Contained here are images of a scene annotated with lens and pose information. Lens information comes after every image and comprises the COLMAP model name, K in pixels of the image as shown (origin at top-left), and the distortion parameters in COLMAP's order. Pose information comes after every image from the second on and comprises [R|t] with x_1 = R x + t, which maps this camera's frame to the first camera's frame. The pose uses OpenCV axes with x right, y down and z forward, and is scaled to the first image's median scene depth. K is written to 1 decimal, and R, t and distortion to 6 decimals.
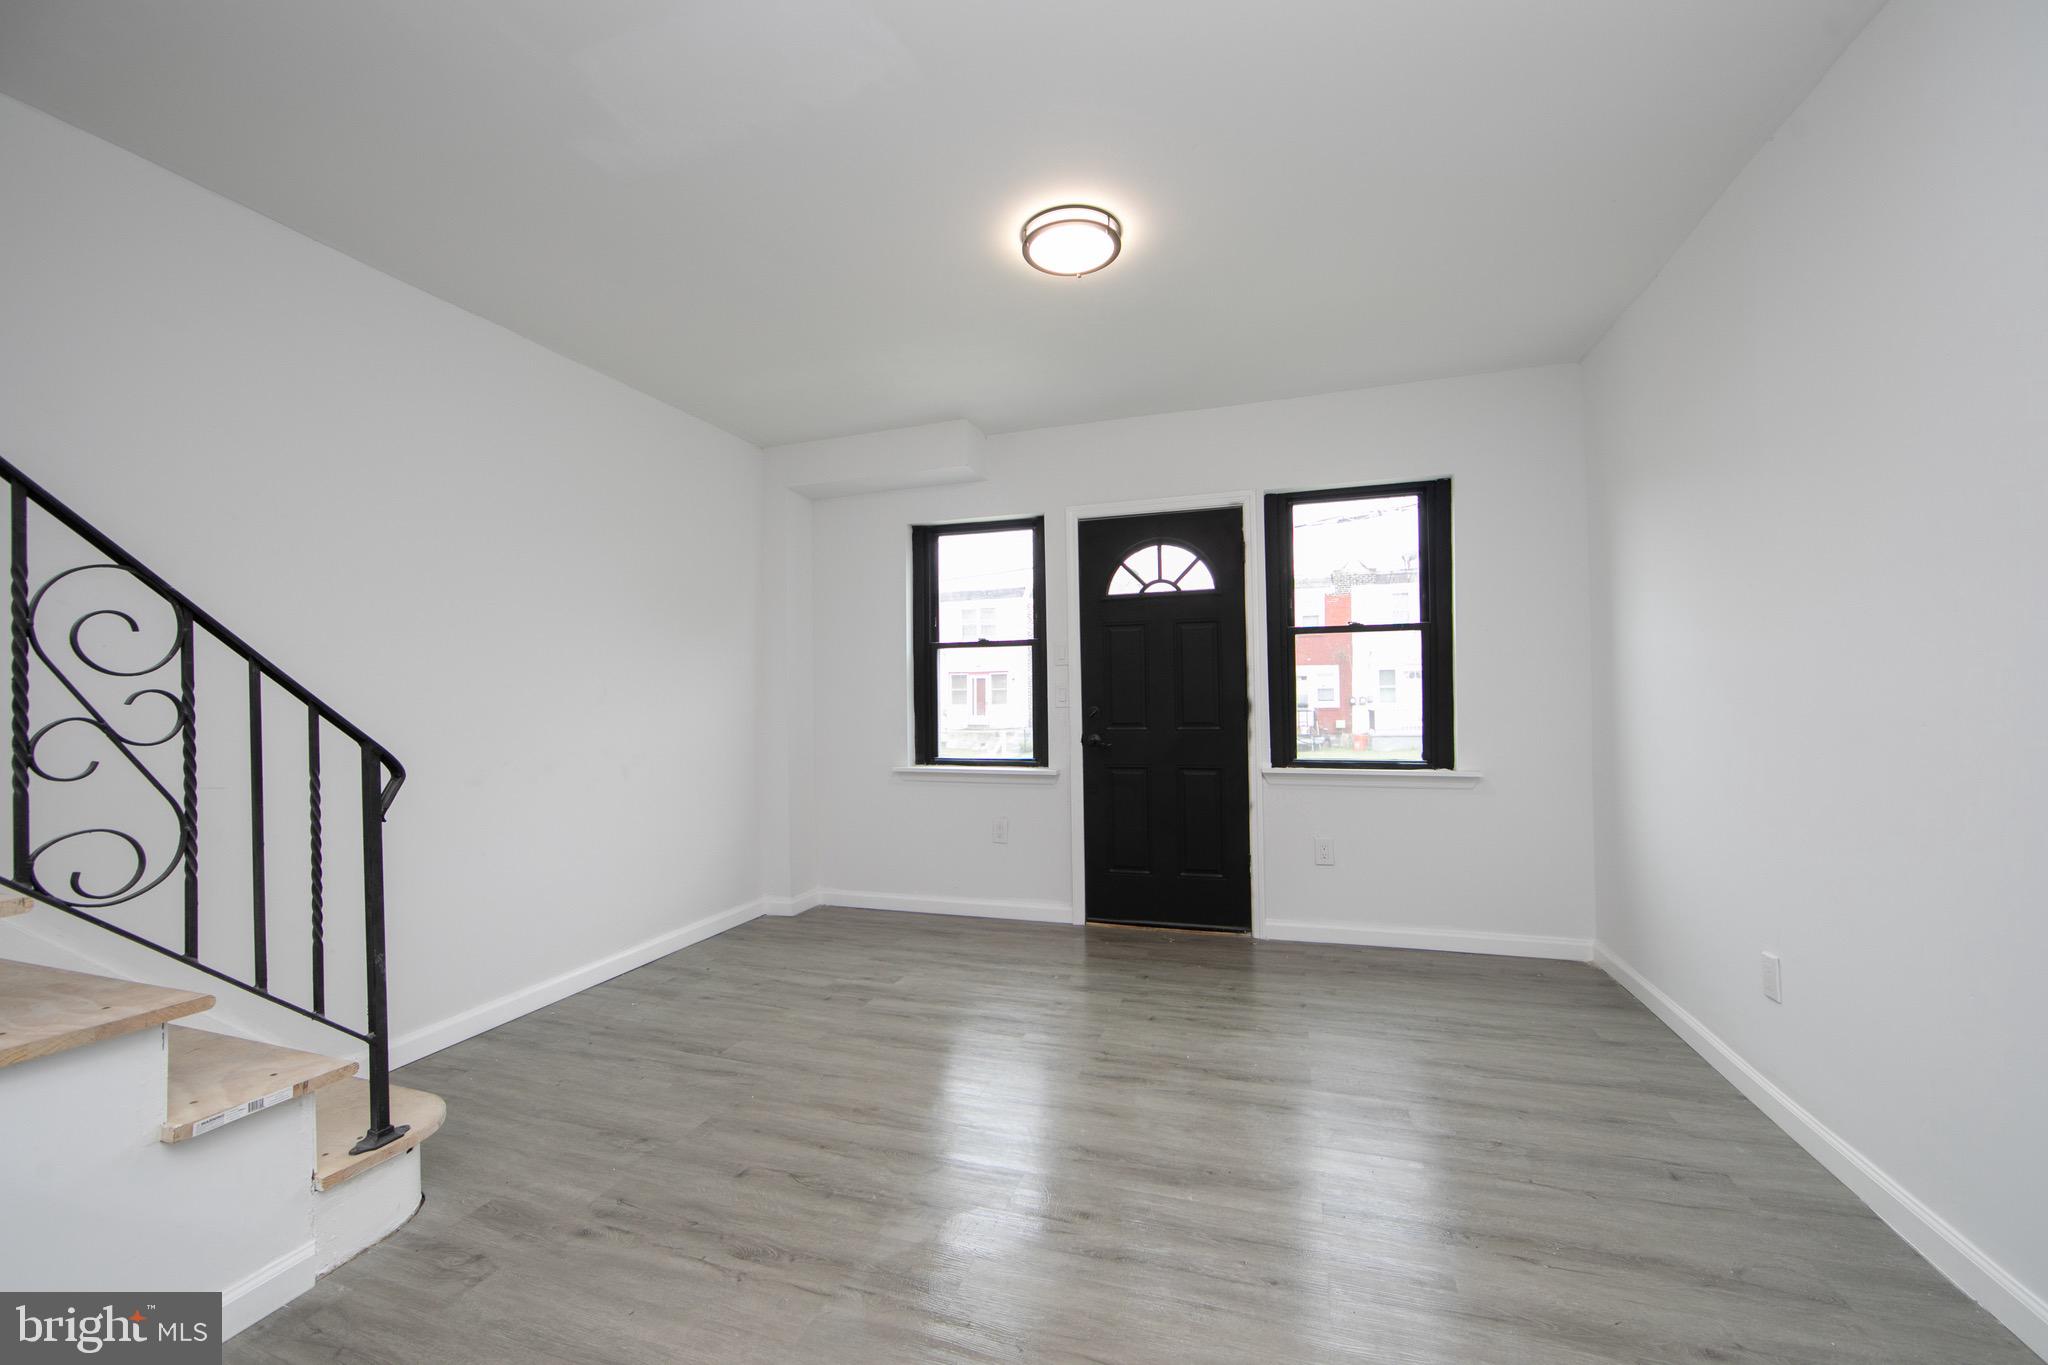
lens RADIAL K [[818.7, 0, 1026.0], [0, 818.7, 683.5], [0, 0, 1]] dist [-0.005332, 0.000779]
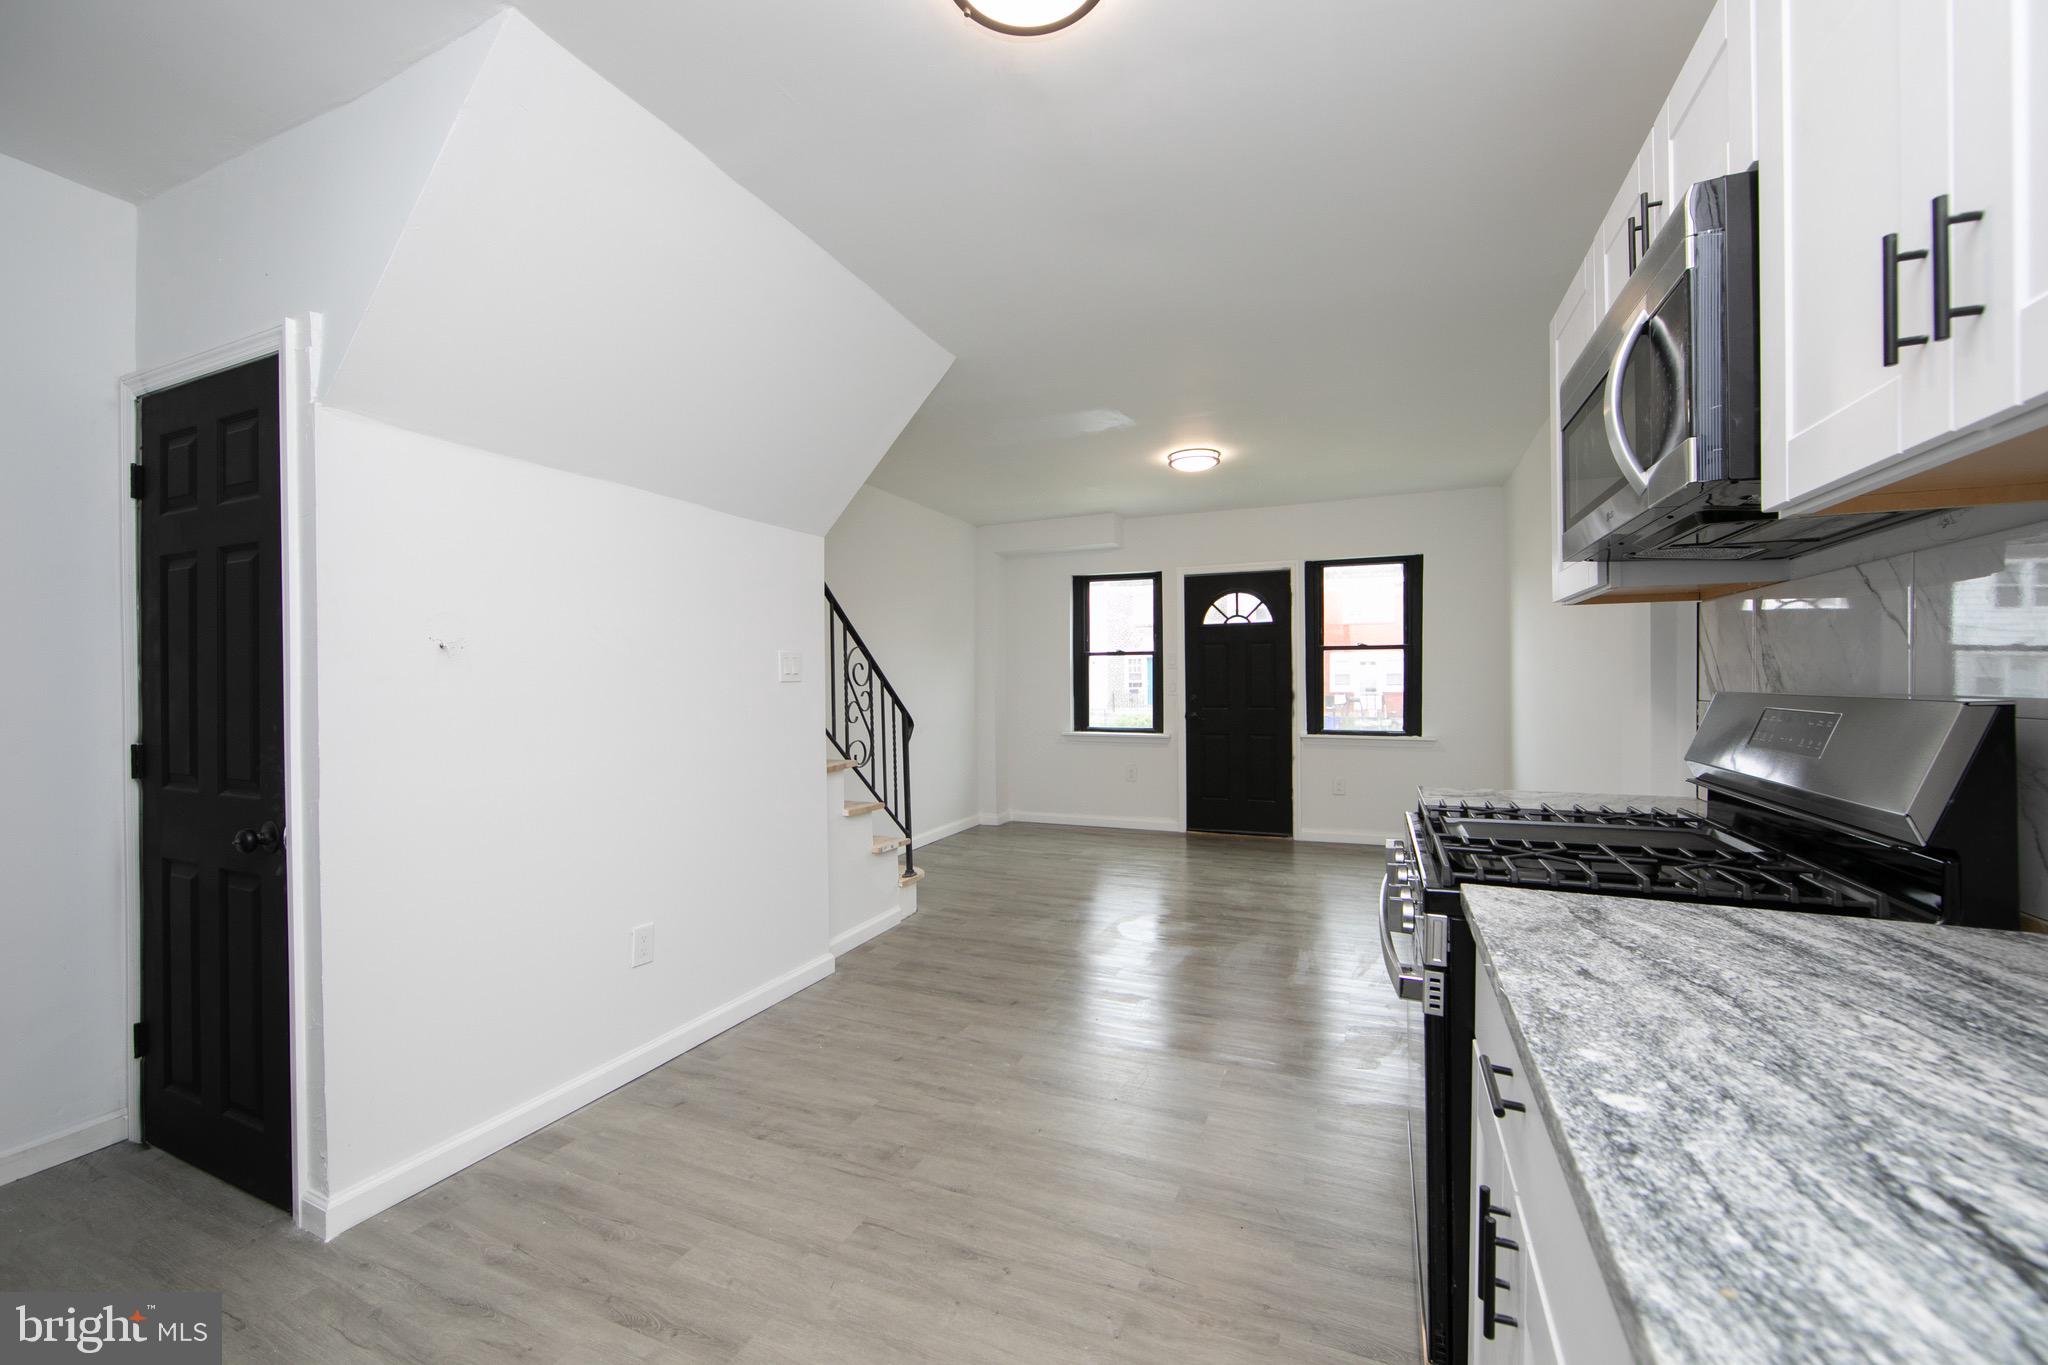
lens RADIAL K [[818.7, 0, 1024.1], [0, 818.7, 679.8], [0, 0, 1]] dist [-0.005332, 0.000779]
pose [[0.996145, 0.006068, -0.087516, -0.108836], [-0.004420, 0.999809, 0.019018, -0.030913], [0.087615, -0.018558, 0.995982, -0.624925]]
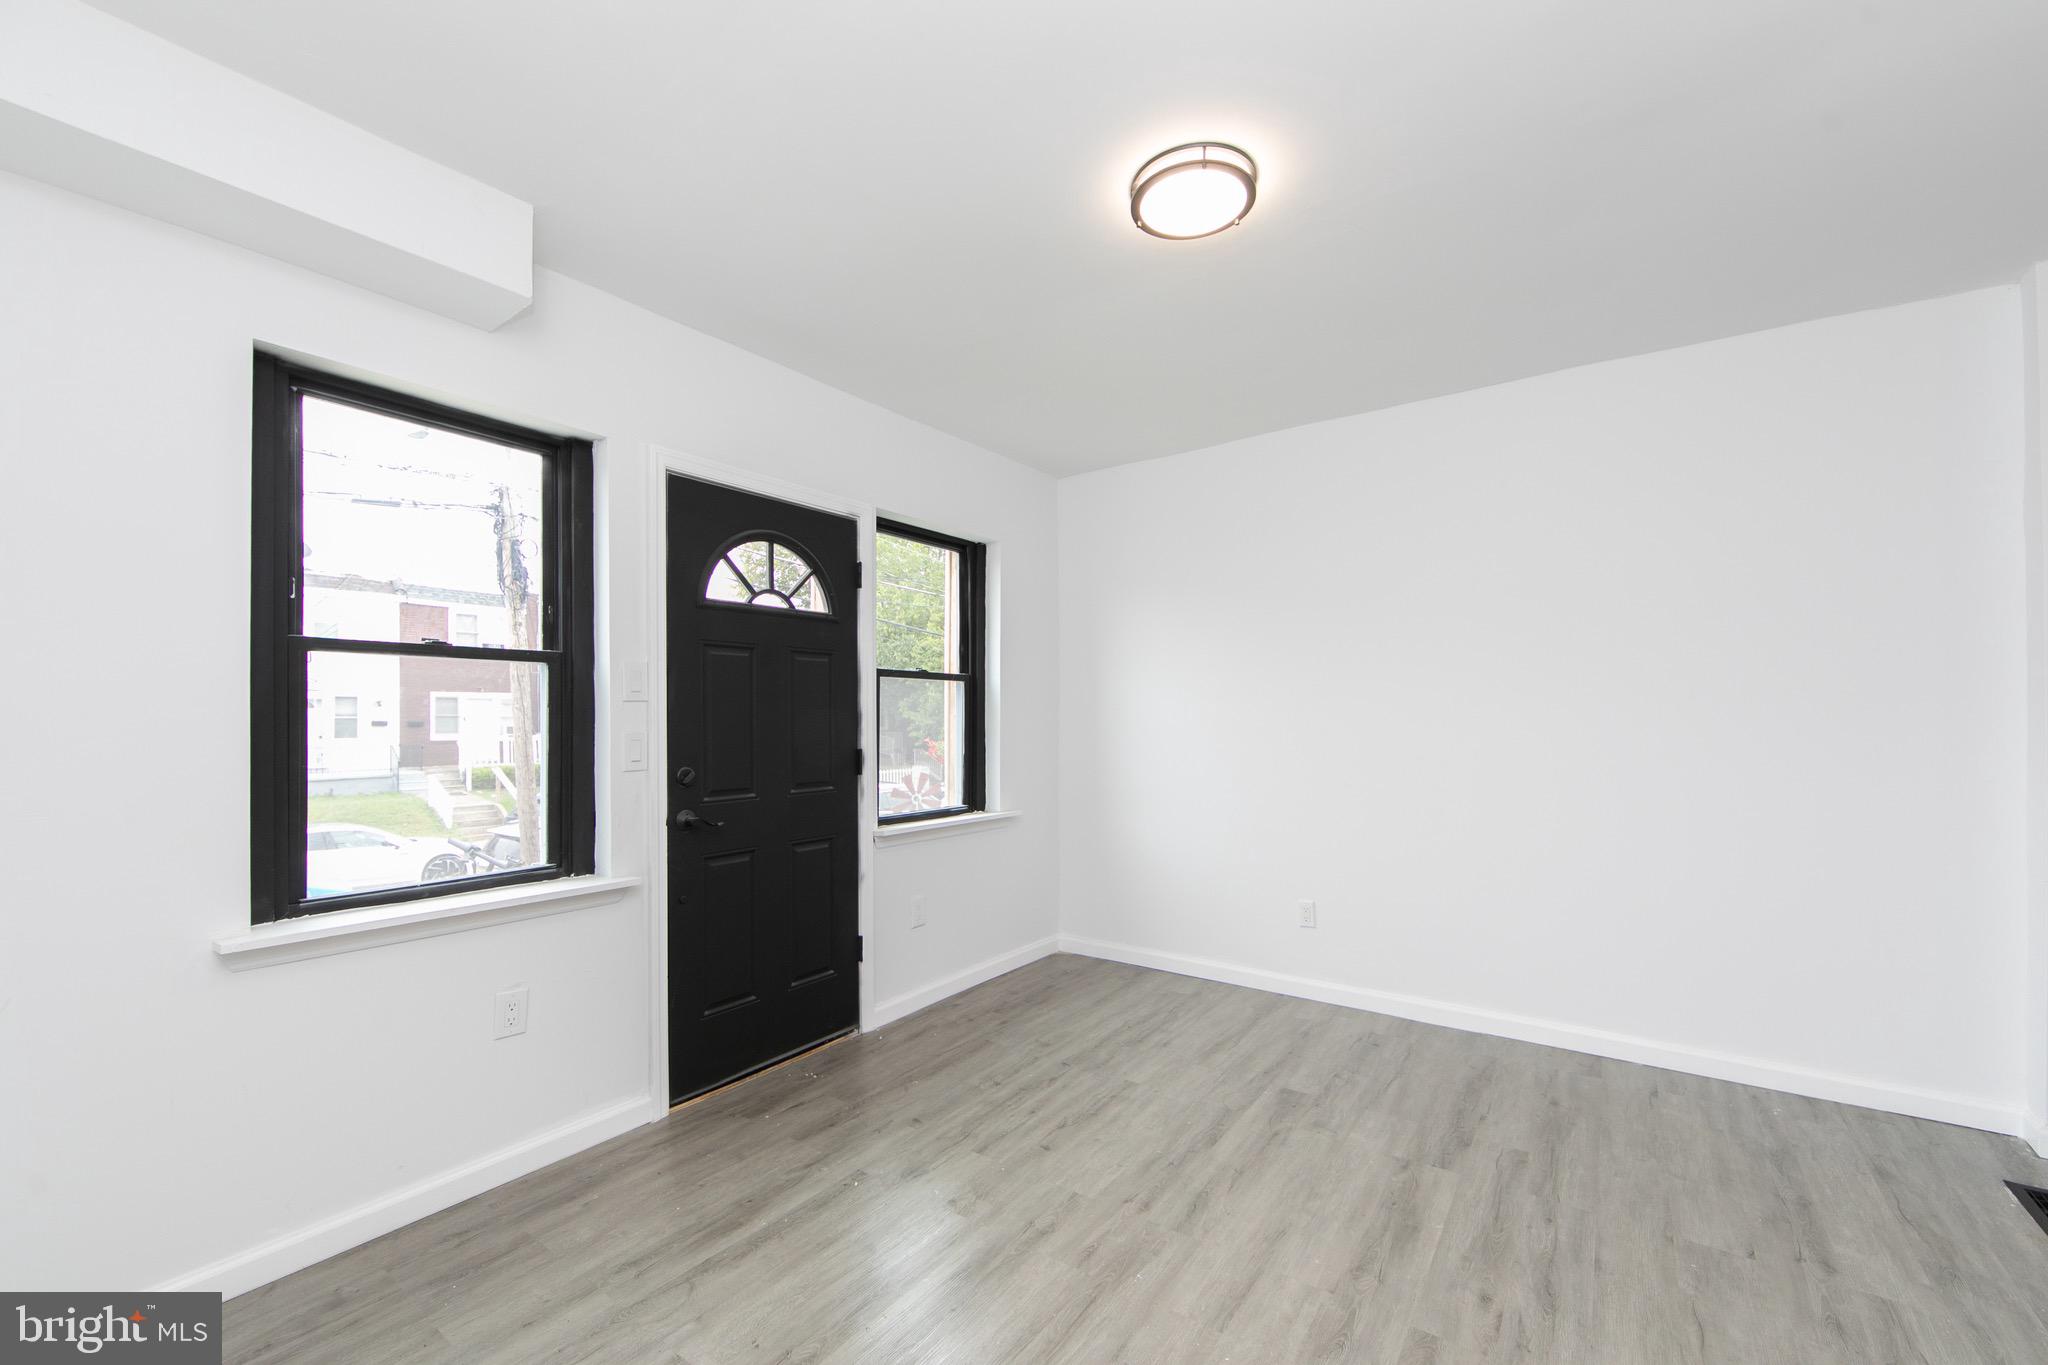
lens RADIAL K [[818.7, 0, 1037.4], [0, 818.7, 713.7], [0, 0, 1]] dist [-0.005332, 0.000779]
pose [[0.293696, 0.018076, 0.955728, -0.472768], [-0.015052, 0.999785, -0.014283, -0.009914], [-0.955780, -0.010191, 0.293905, 0.570563]]
